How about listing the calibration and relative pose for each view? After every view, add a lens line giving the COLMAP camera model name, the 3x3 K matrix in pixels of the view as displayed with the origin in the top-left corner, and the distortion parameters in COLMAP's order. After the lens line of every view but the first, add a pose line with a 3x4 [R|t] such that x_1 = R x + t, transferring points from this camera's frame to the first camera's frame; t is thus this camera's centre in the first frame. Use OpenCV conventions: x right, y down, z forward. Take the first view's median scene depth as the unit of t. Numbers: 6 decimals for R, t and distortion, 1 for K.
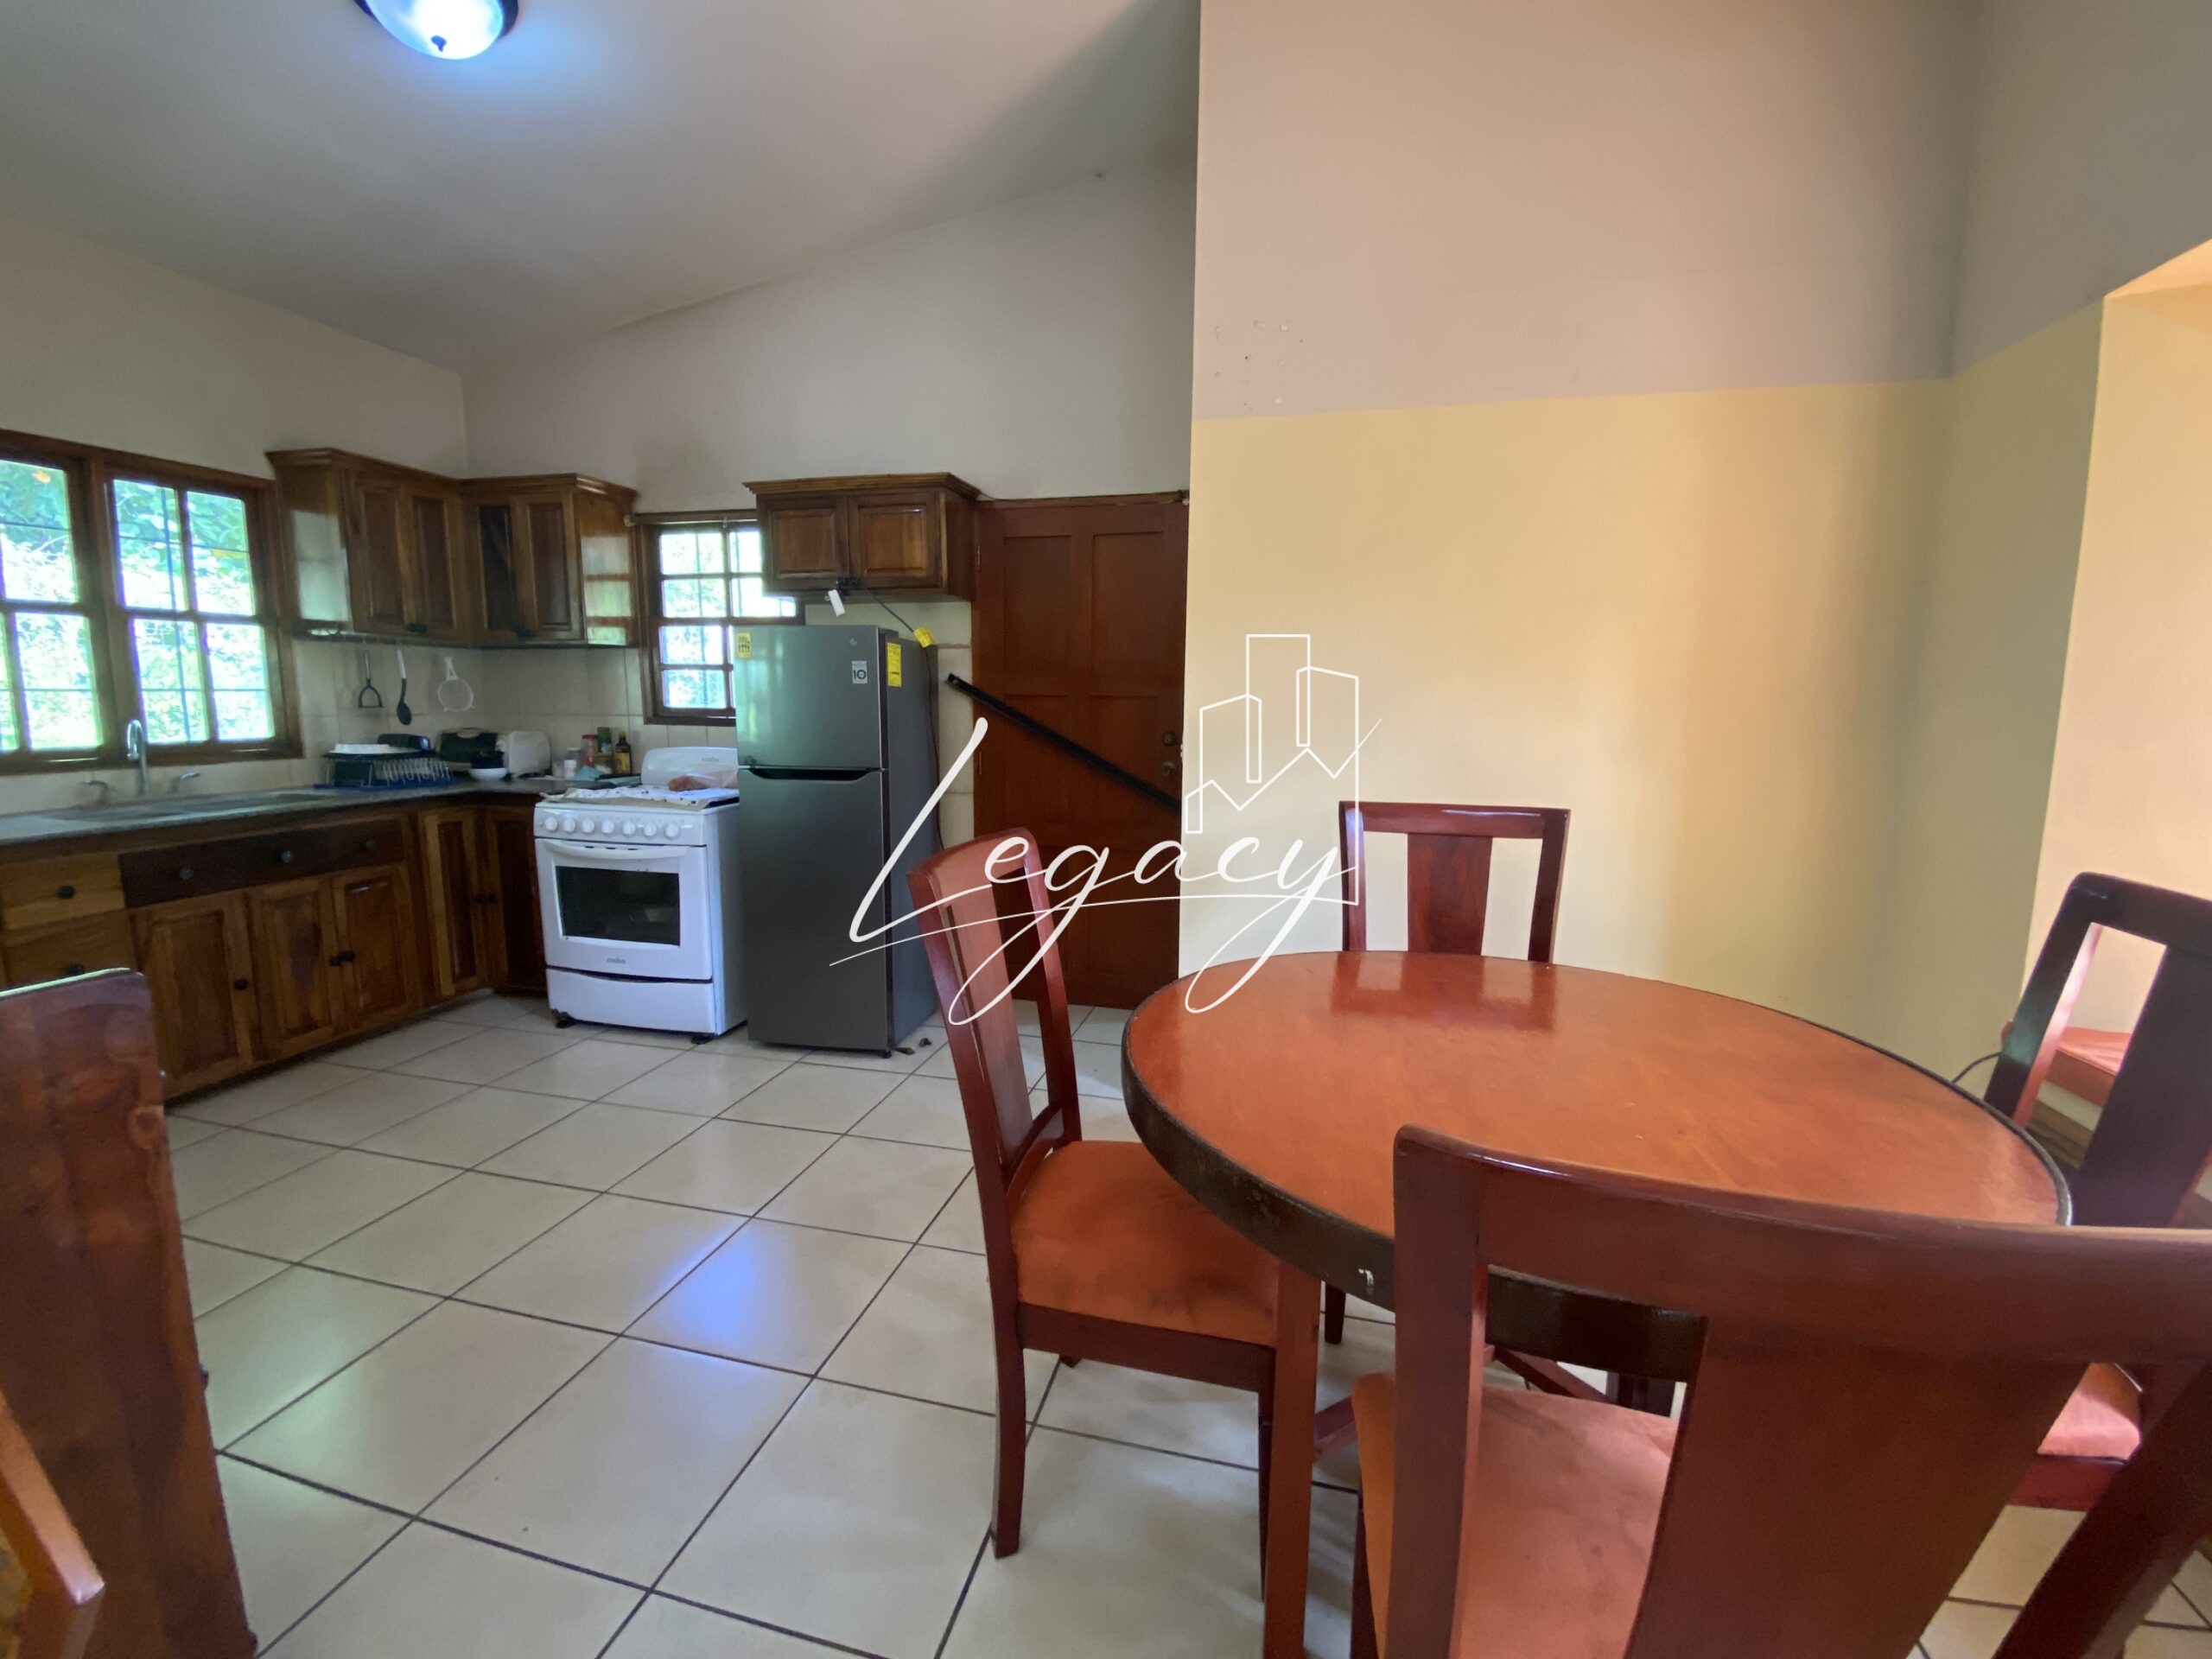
lens RADIAL K [[903.4, 0, 1098.0], [0, 903.4, 822.8], [0, 0, 1]] dist [0.021390, -0.020630]
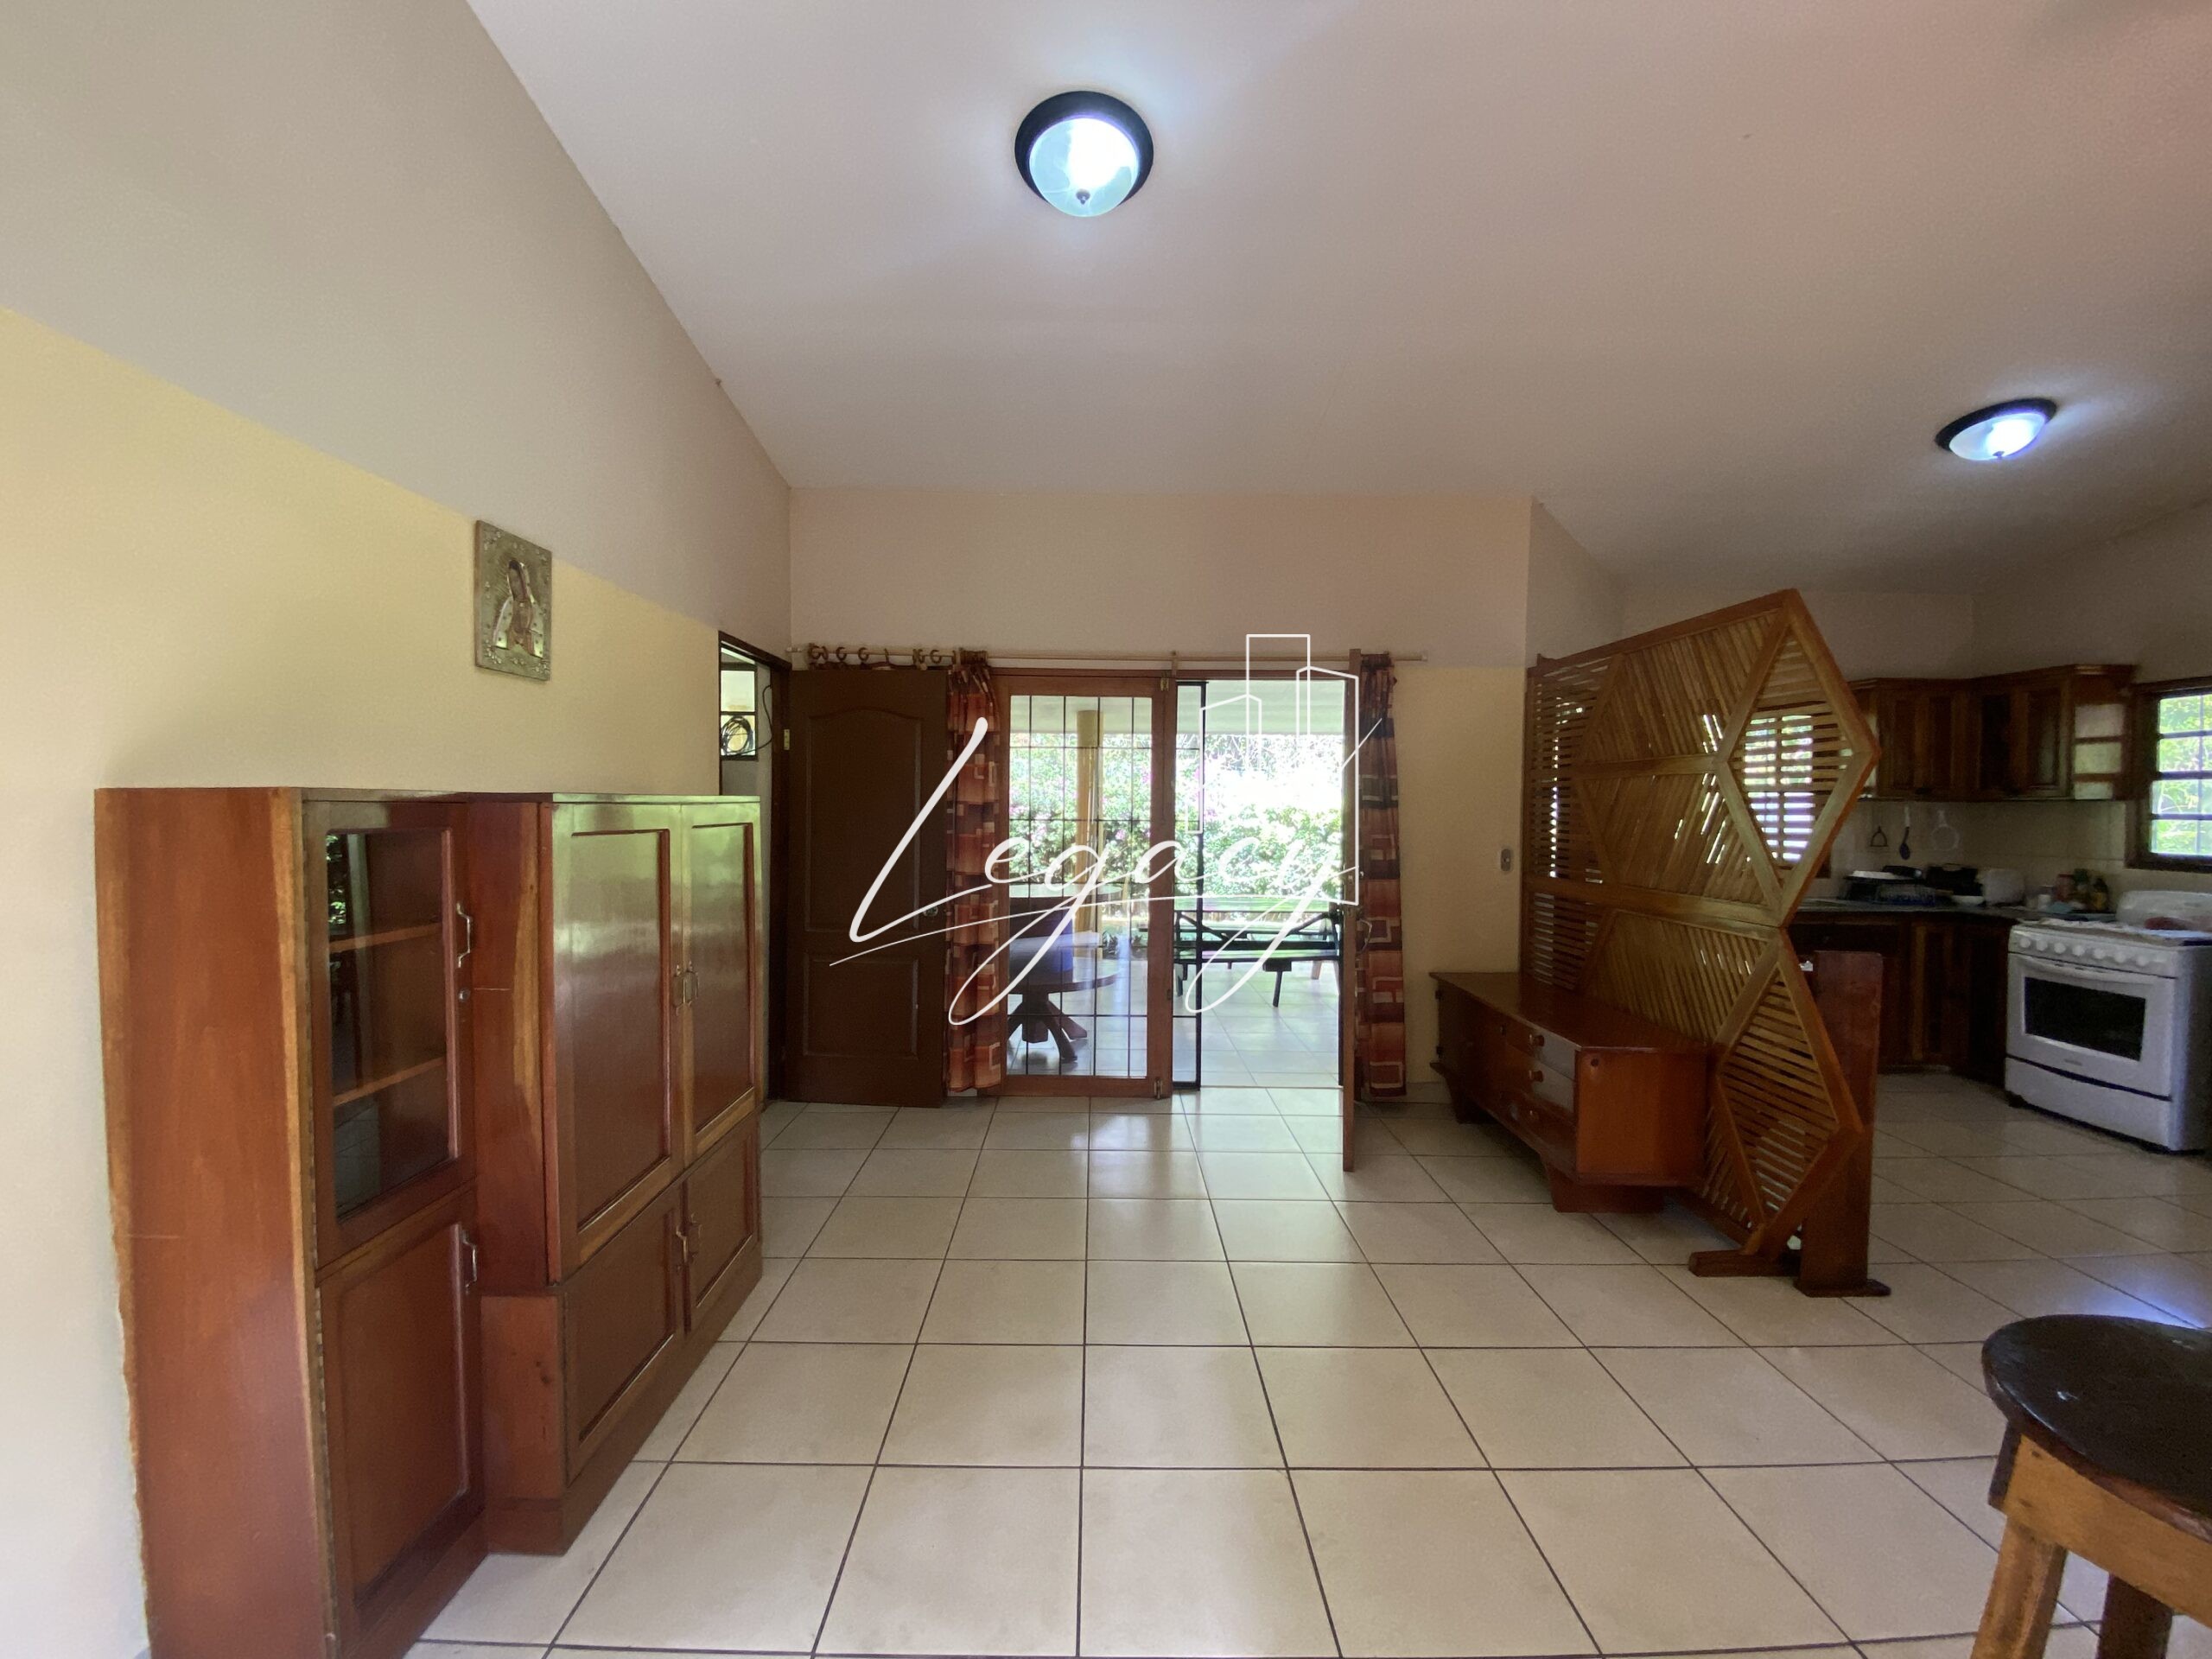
lens RADIAL K [[891.2, 0, 1105.2], [0, 891.2, 820.4], [0, 0, 1]] dist [0.018723, -0.021109]
pose [[0.241853, 0.008148, -0.970279, 0.282435], [-0.139156, 0.989919, -0.026374, 0.041970], [0.960283, 0.141399, 0.240548, -0.545243]]
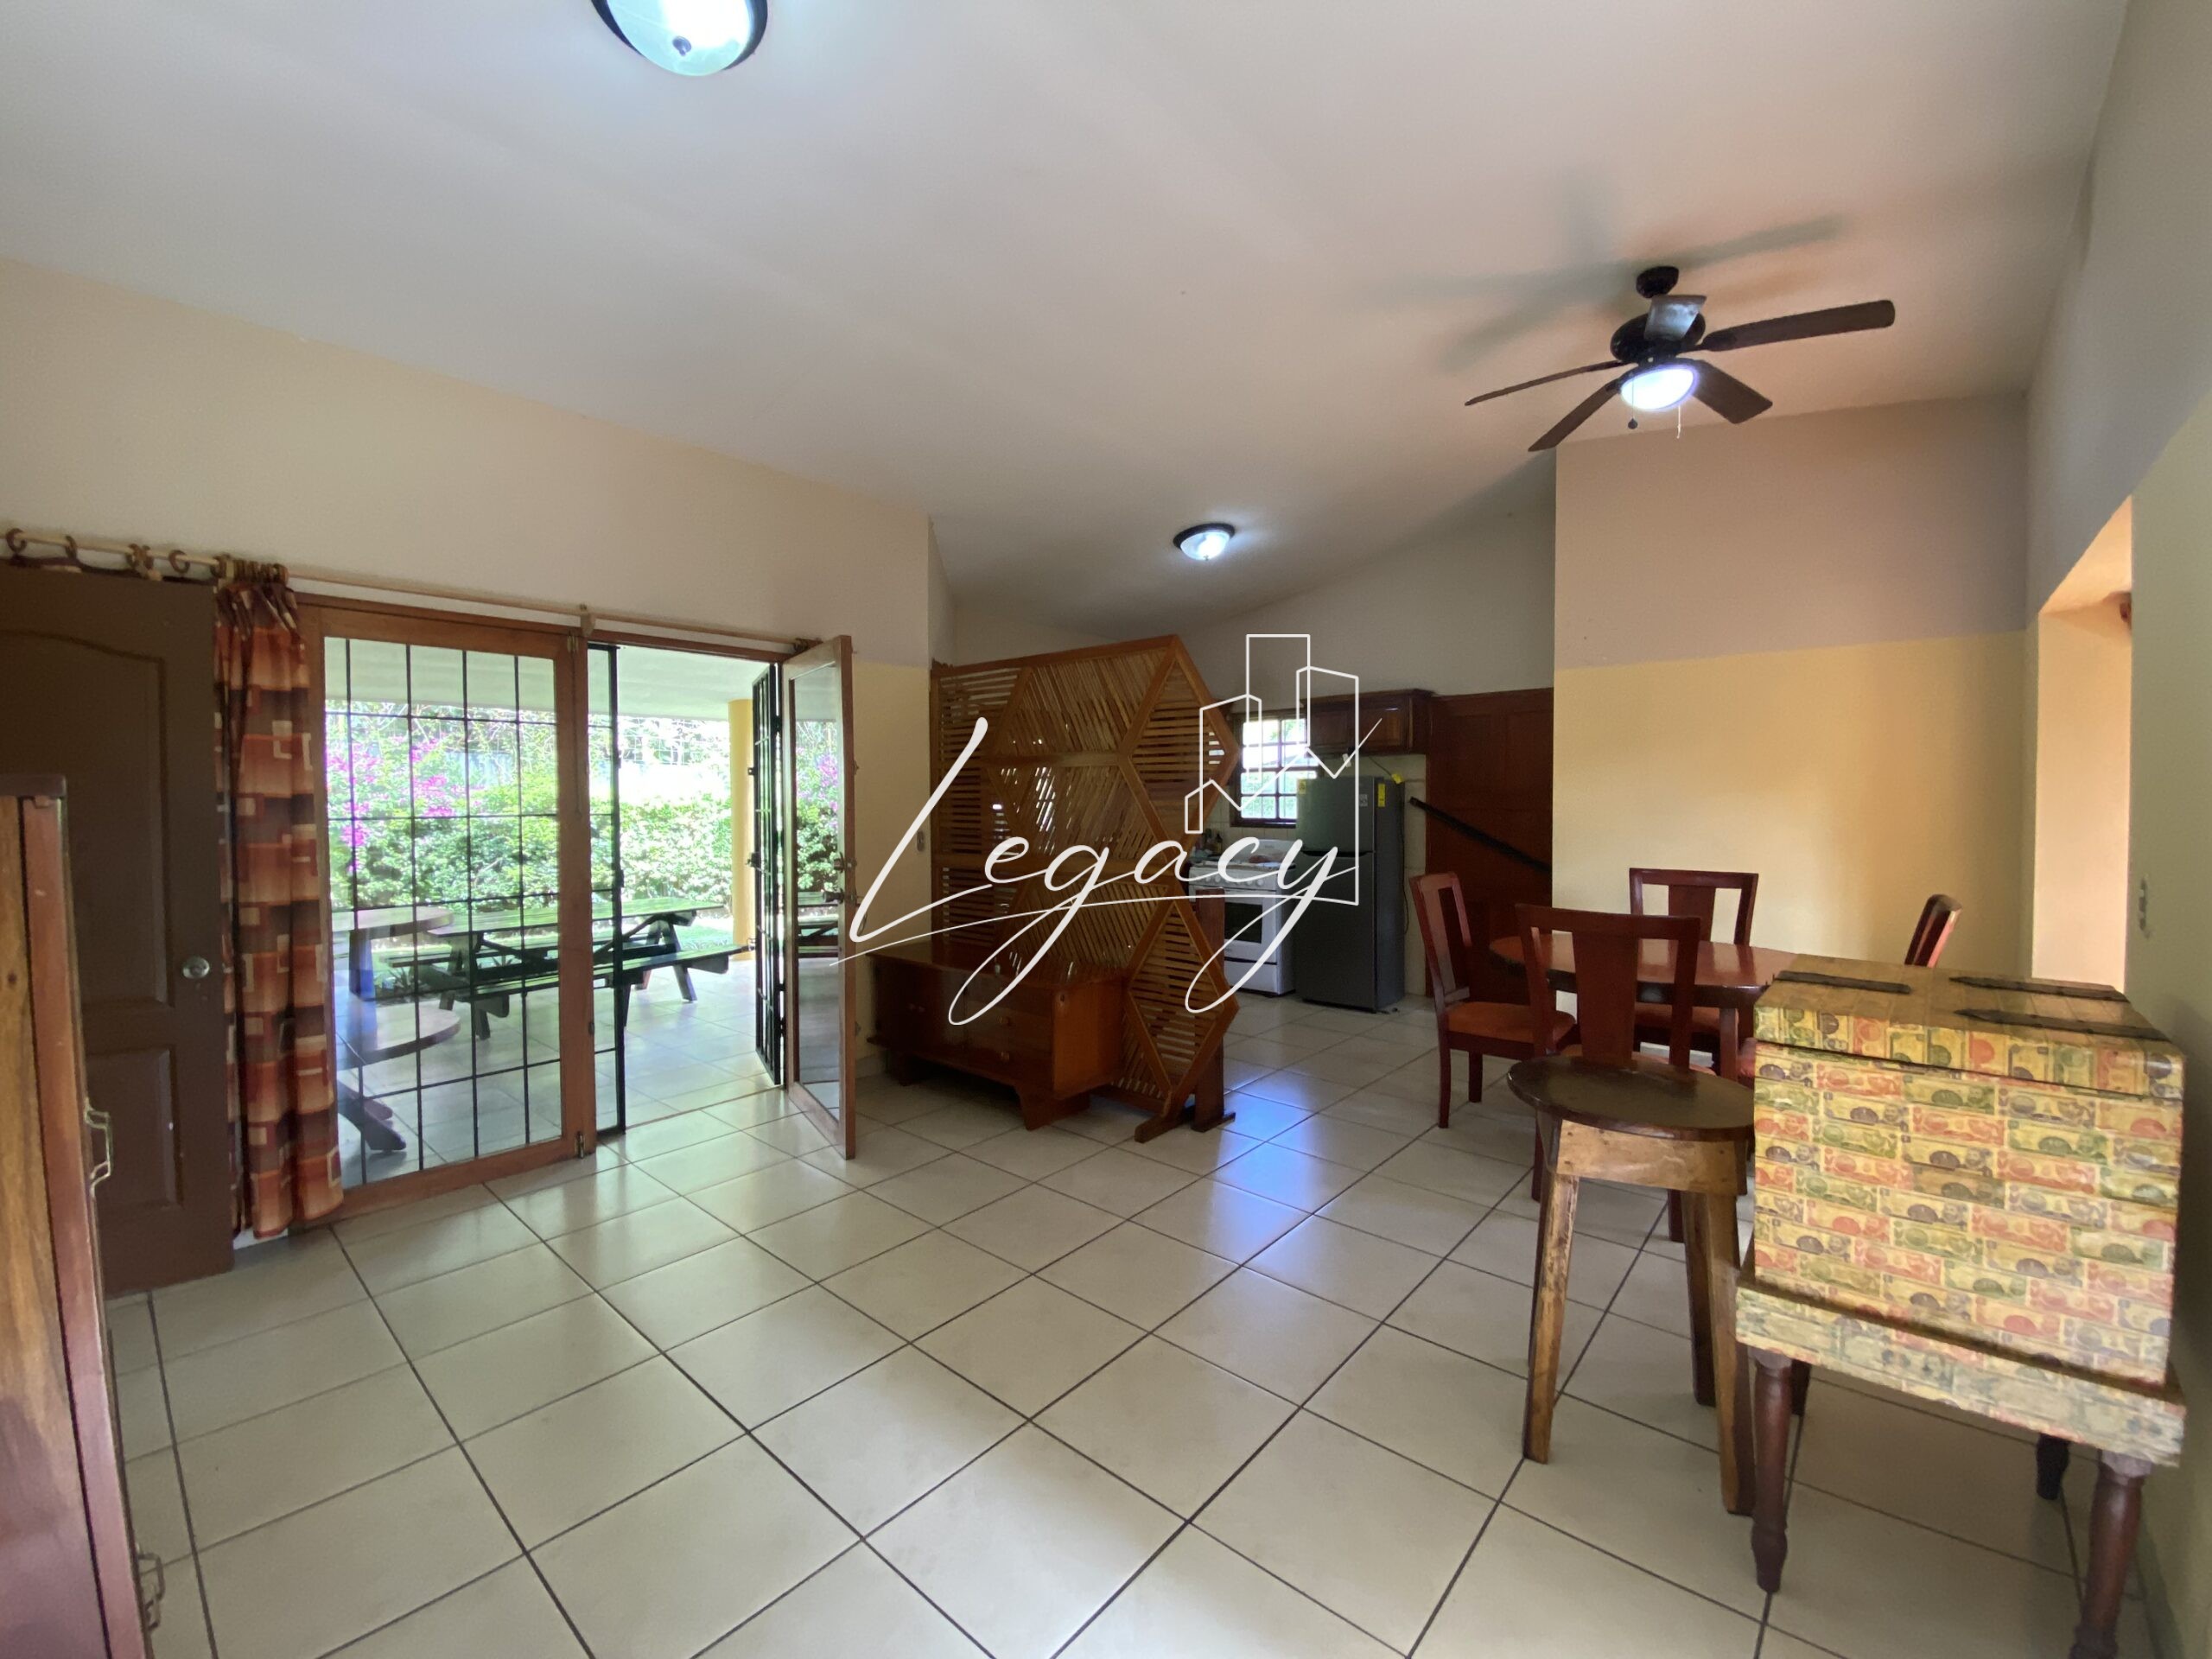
lens RADIAL K [[899.2, 0, 1101.6], [0, 899.2, 820.6], [0, 0, 1]] dist [0.026967, -0.028485]
pose [[0.891976, -0.001859, -0.452079, 0.086144], [-0.047763, 0.994007, -0.098325, 0.076679], [0.449553, 0.109296, 0.886542, -0.800763]]
